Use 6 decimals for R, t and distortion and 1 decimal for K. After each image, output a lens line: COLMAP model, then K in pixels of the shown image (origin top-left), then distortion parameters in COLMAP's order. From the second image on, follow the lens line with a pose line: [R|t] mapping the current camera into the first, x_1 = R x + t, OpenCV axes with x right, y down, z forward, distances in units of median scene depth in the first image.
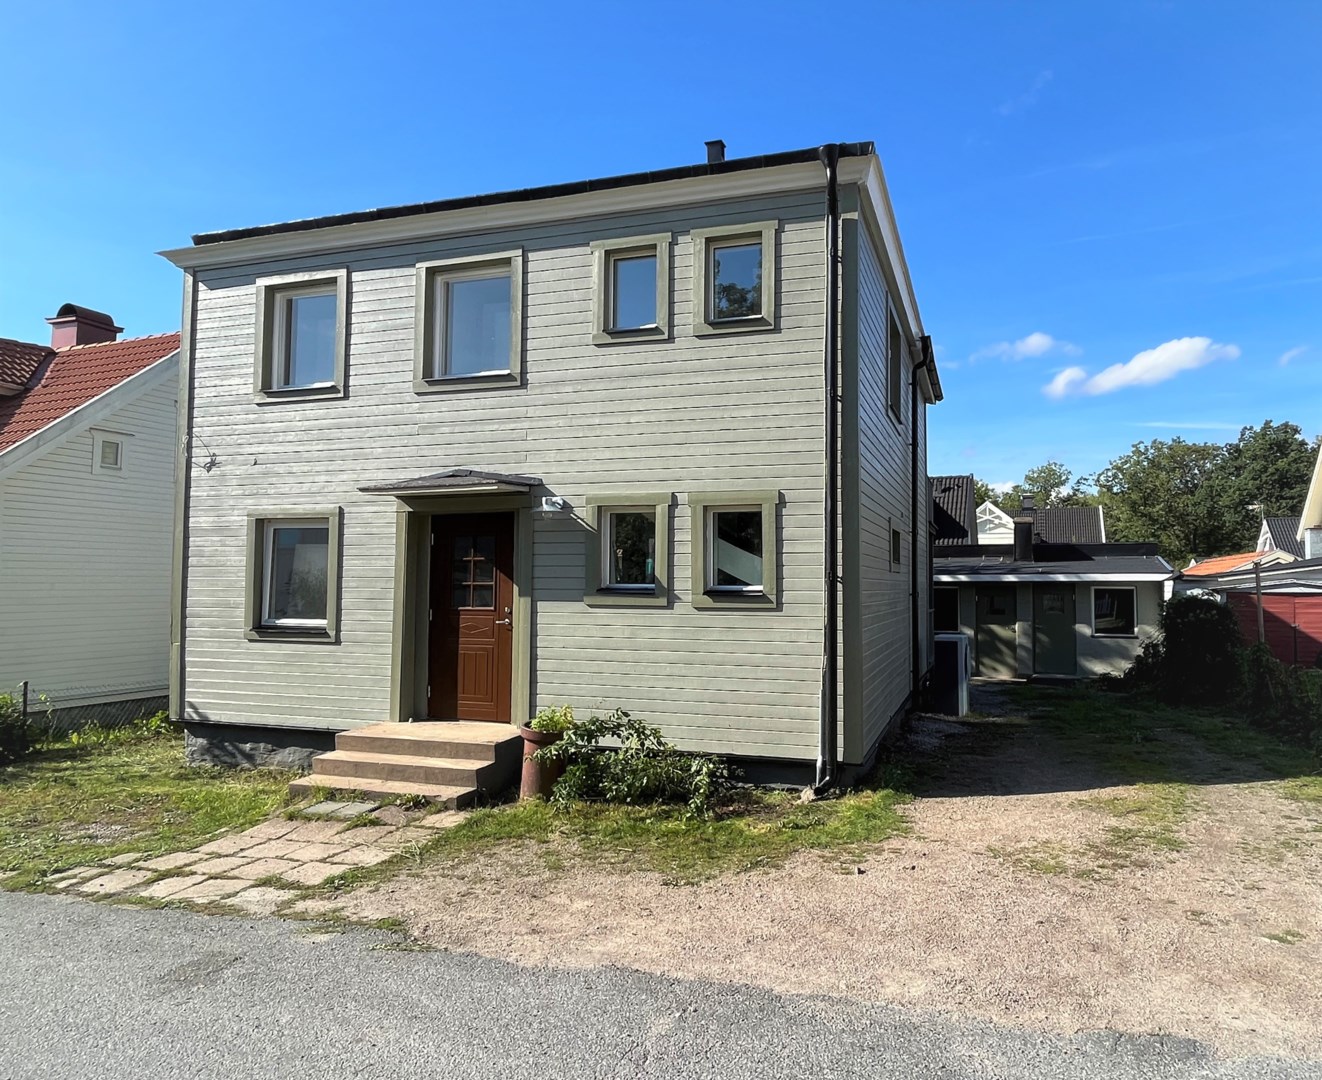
lens RADIAL K [[854.7, 0, 664.6], [0, 854.7, 538.7], [0, 0, 1]] dist [-0.007852, 0.002542]
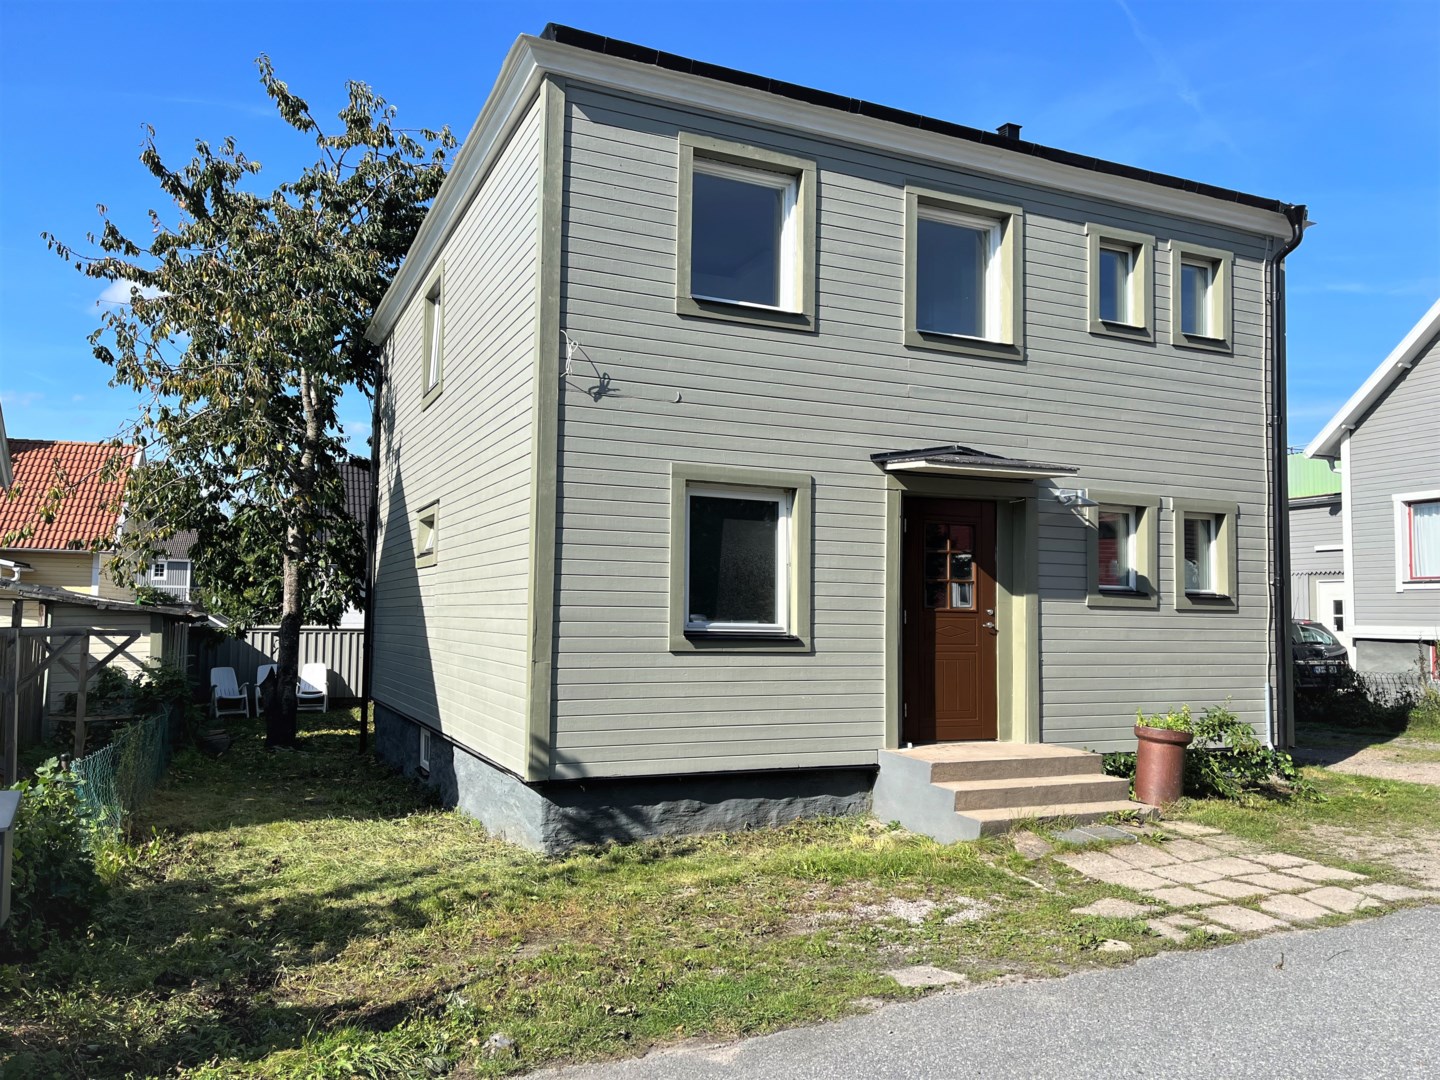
lens RADIAL K [[1148.5, 0, 729.0], [0, 1148.5, 535.4], [0, 0, 1]] dist [0.013647, -0.006563]
pose [[0.739508, 0.050836, 0.671225, -1.259722], [-0.052907, 0.998449, -0.017330, 0.042681], [-0.671065, -0.022697, 0.741051, 0.325004]]
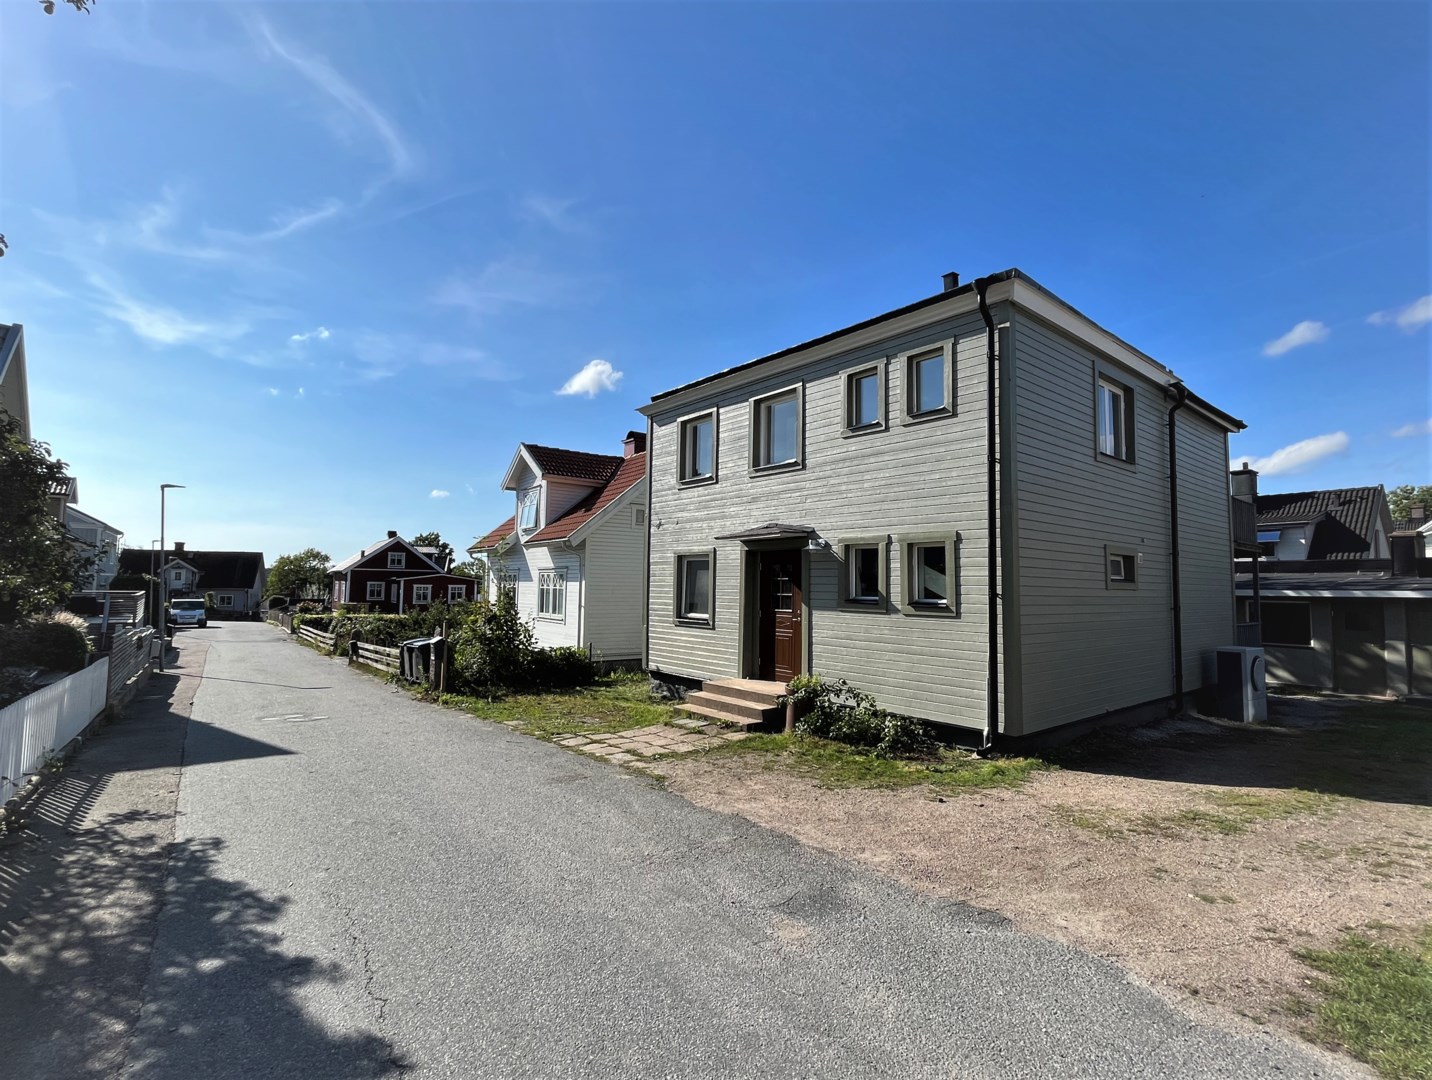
lens RADIAL K [[657.2, 0, 709.5], [0, 657.2, 532.2], [0, 0, 1]] dist [-0.004936, -0.001067]
pose [[0.839144, -0.037271, -0.542631, 0.355077], [0.018061, 0.999009, -0.040687, -0.017231], [0.543610, 0.024342, 0.838985, -0.104930]]
